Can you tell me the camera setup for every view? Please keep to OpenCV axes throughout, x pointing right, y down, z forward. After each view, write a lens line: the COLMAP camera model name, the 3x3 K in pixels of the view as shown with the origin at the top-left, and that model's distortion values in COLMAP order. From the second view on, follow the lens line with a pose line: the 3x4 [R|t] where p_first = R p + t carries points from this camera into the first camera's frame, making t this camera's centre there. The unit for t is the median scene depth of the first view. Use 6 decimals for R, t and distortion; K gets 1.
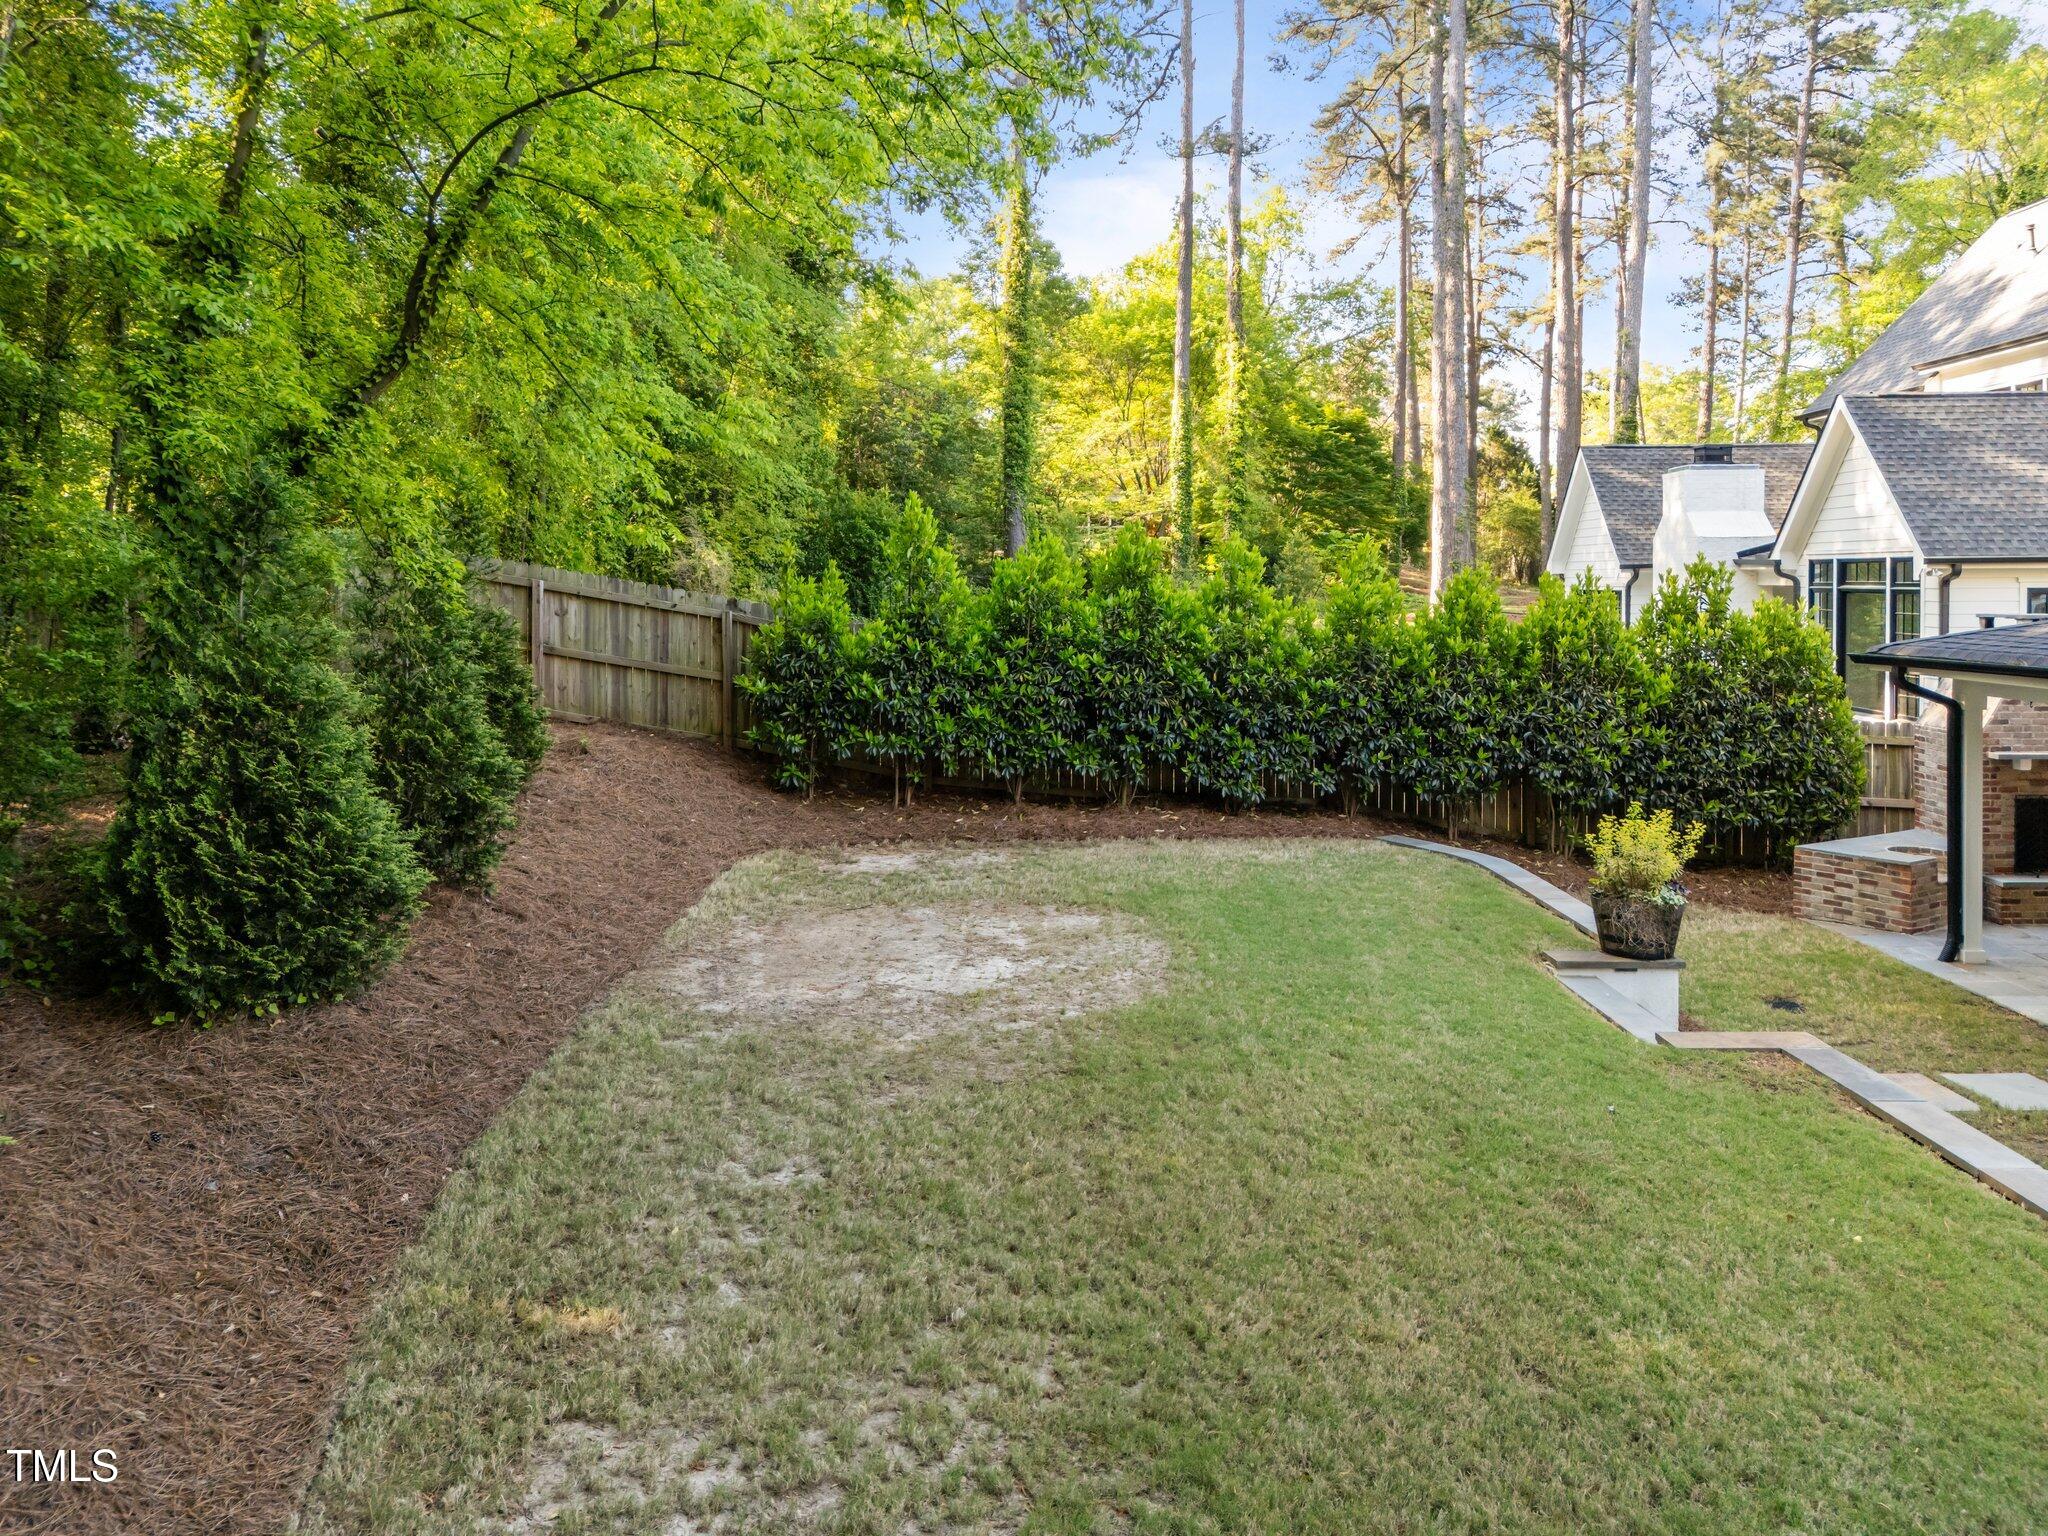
lens RADIAL K [[1518.9, 0, 1063.1], [0, 1518.9, 640.0], [0, 0, 1]] dist [0.063750, -0.047406]
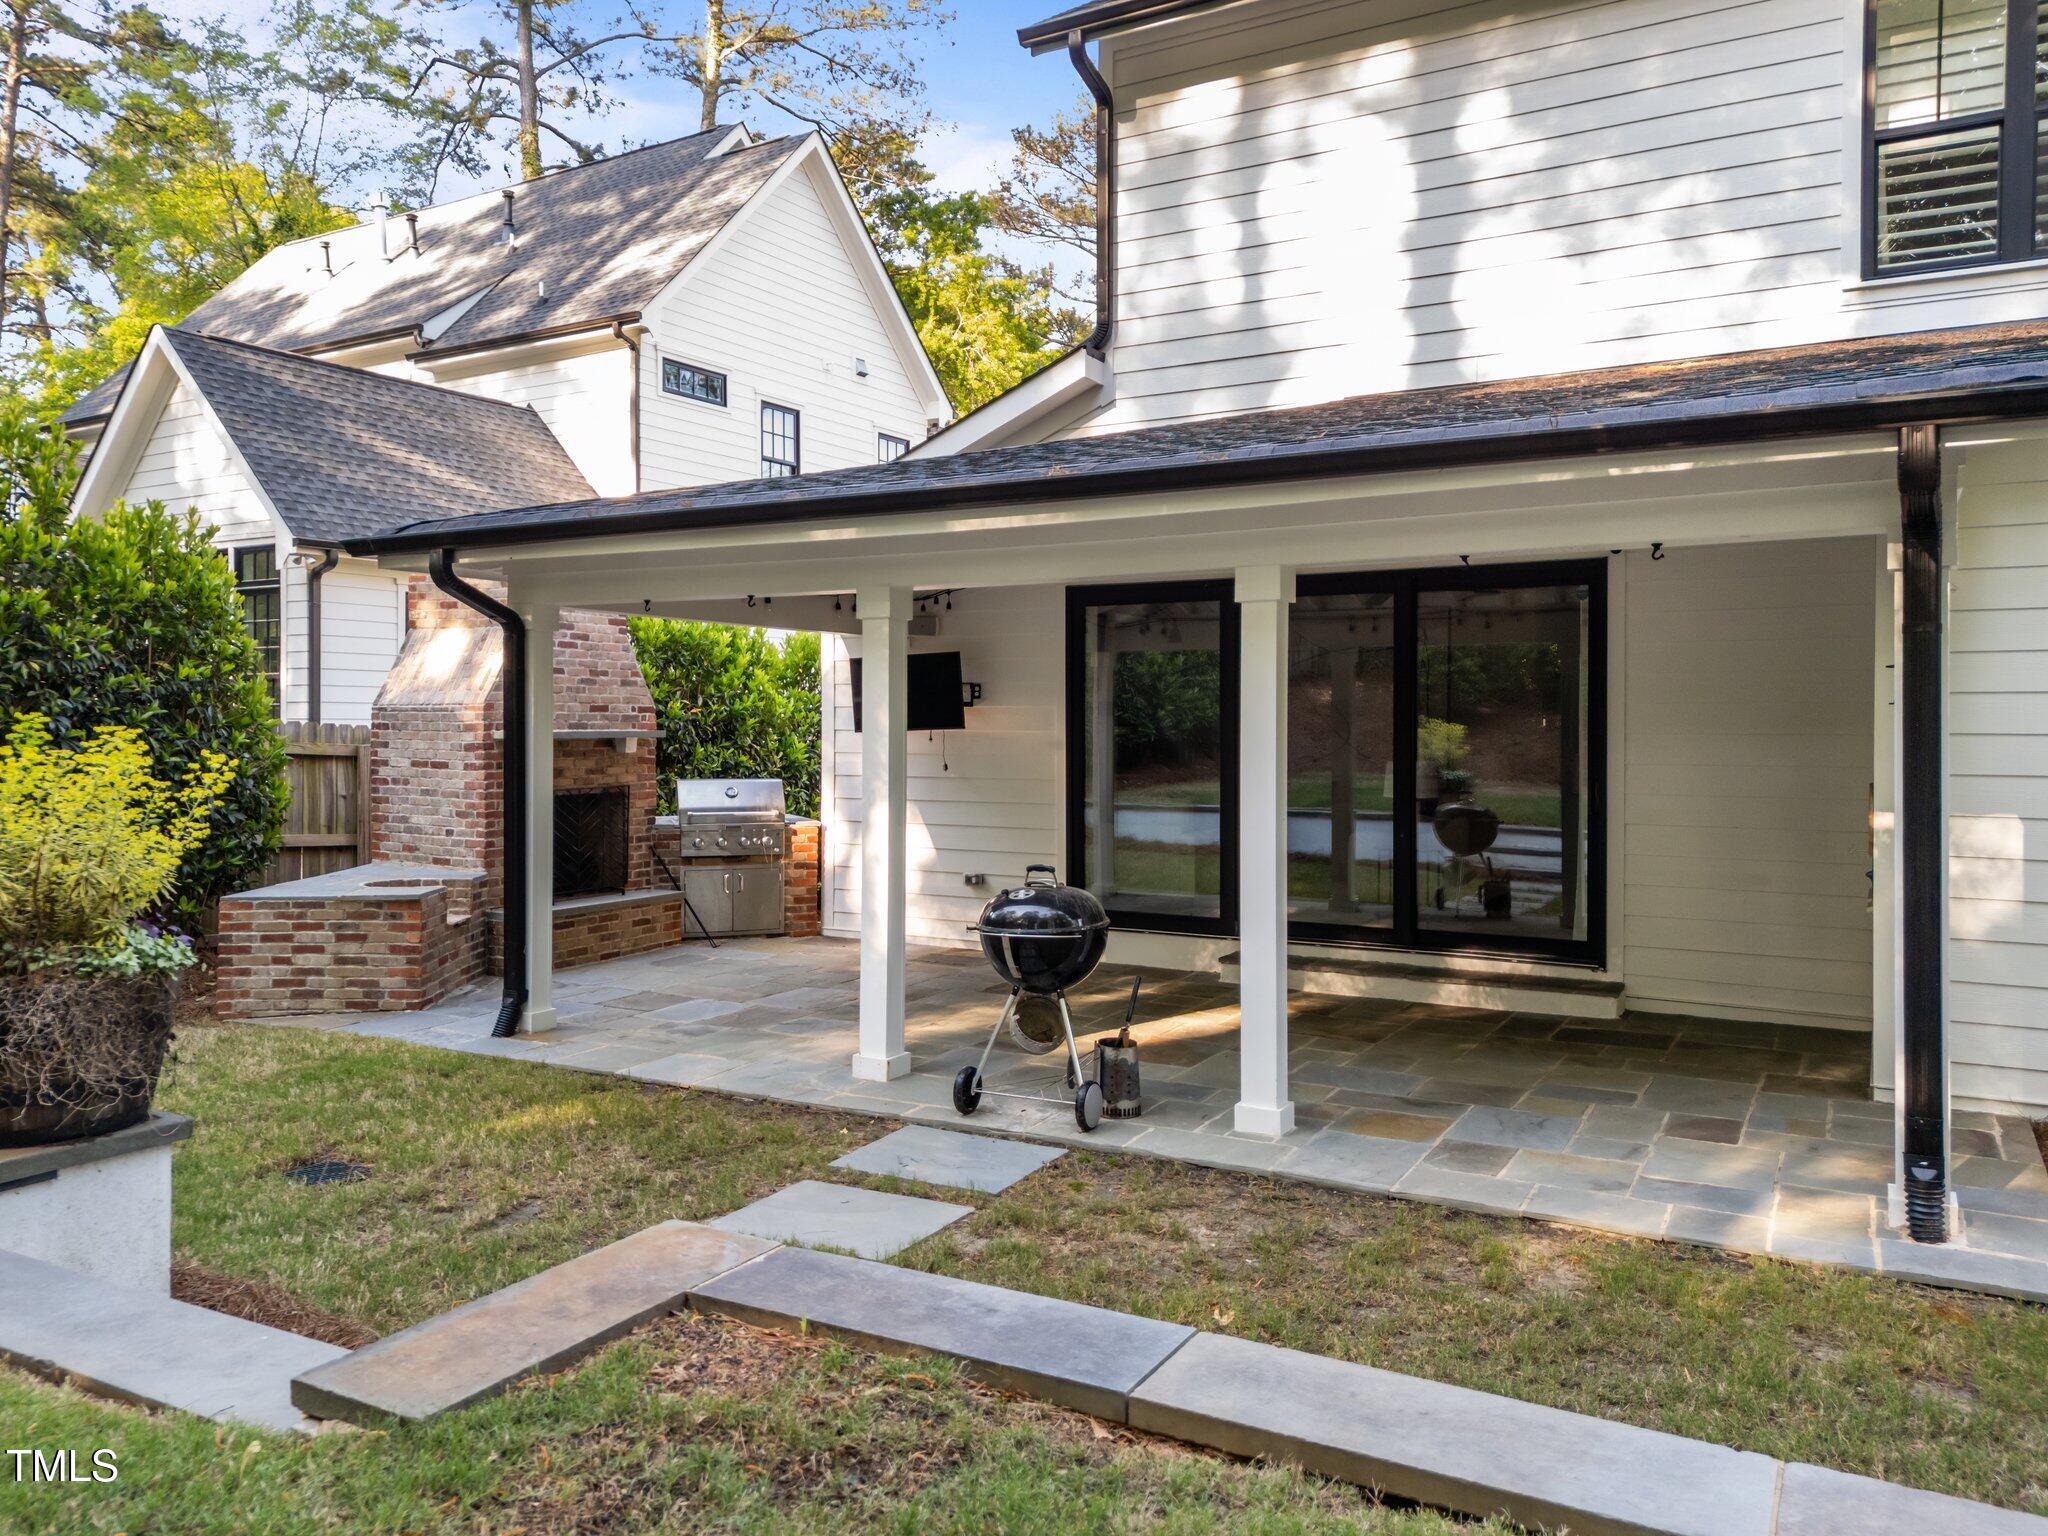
lens RADIAL K [[1518.9, 0, 1029.6], [0, 1518.9, 731.0], [0, 0, 1]] dist [0.063750, -0.047406]
pose [[0.504061, 0.002963, 0.863663, 0.125728], [0.022619, 0.999606, -0.016630, 0.086880], [-0.863372, 0.027918, 0.503795, 0.436441]]
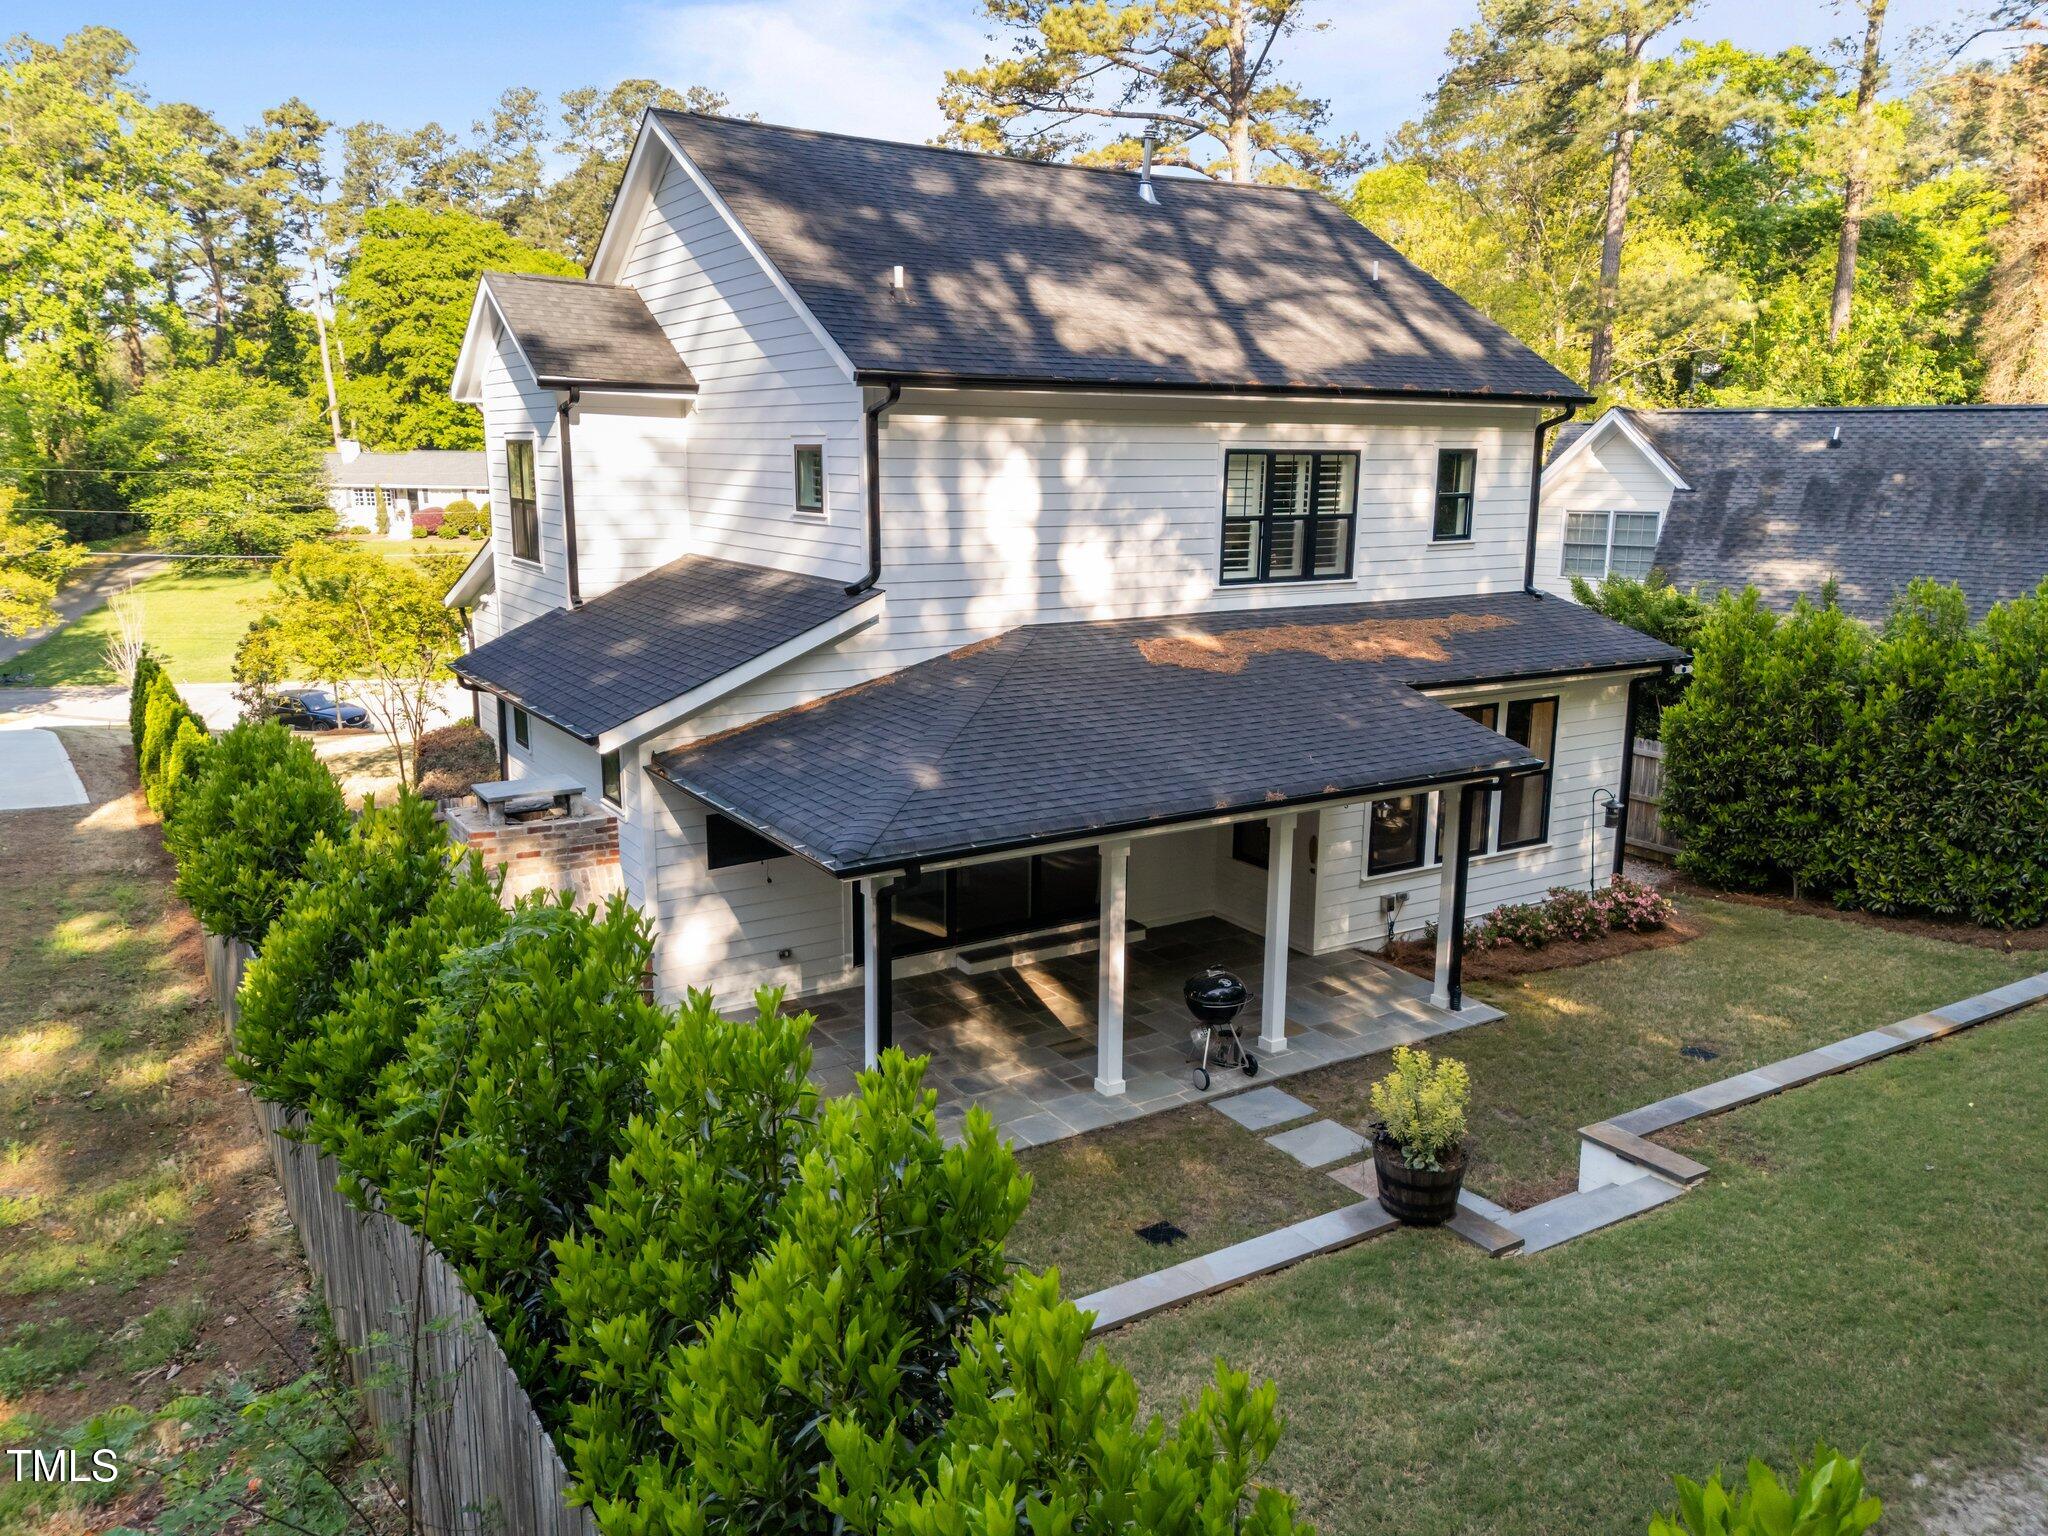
lens RADIAL K [[1518.9, 0, 1042.5], [0, 1518.9, 757.1], [0, 0, 1]] dist [0.063750, -0.047406]
pose [[-0.535818, -0.168911, 0.827265, -0.167703], [0.014862, 0.977747, 0.209262, -0.191589], [-0.844203, 0.124421, -0.521384, 1.189742]]
